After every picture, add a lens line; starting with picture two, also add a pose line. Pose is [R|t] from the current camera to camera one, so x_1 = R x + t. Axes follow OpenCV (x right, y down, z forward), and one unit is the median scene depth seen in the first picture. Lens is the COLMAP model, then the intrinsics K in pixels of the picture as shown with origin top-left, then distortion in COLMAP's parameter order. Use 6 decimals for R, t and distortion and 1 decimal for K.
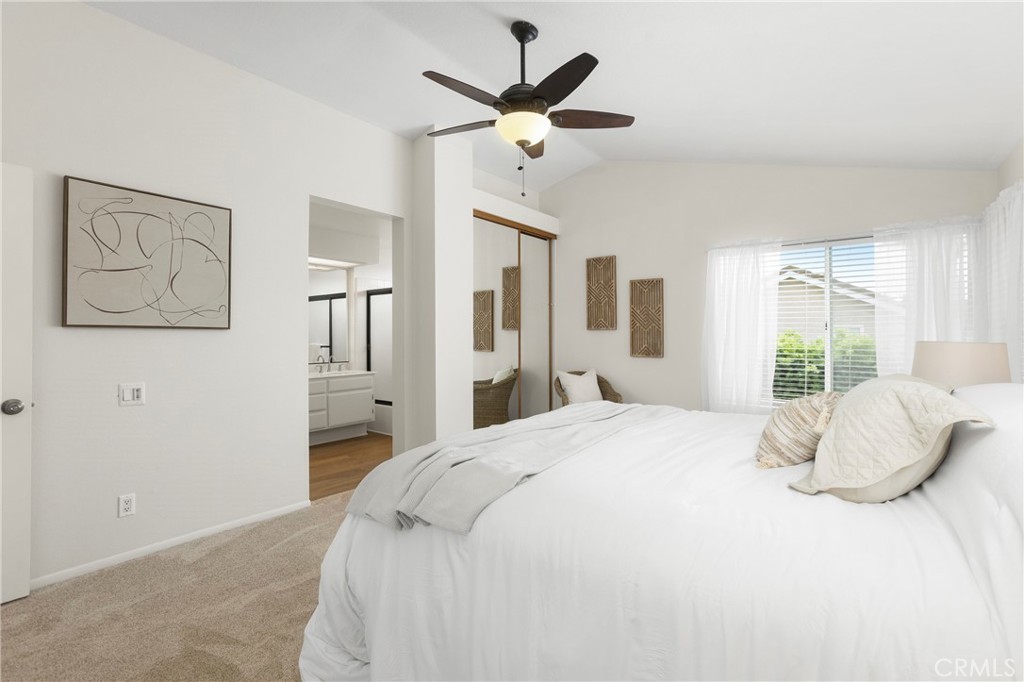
lens RADIAL K [[481.1, 0, 512.0], [0, 481.1, 341.0], [0, 0, 1]] dist [0.000383, 0.000061]
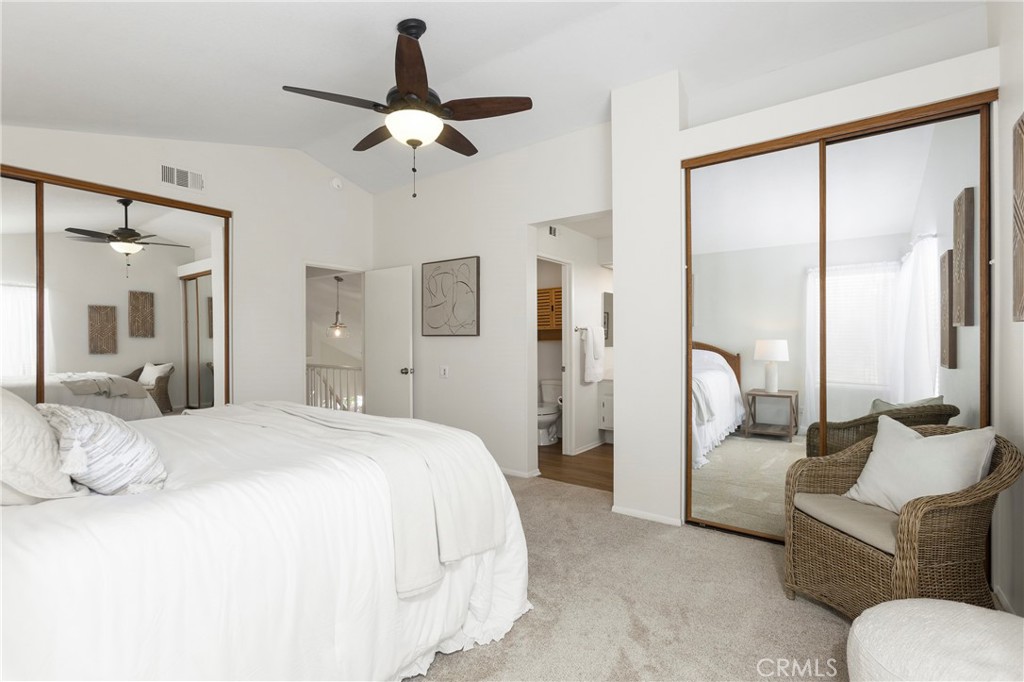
lens RADIAL K [[481.1, 0, 512.0], [0, 481.1, 341.0], [0, 0, 1]] dist [0.000383, 0.000061]
pose [[0.018598, -0.004764, -0.999816, 0.645038], [-0.010463, 0.999933, -0.004959, -0.001444], [0.999772, 0.010553, 0.018547, 0.756475]]
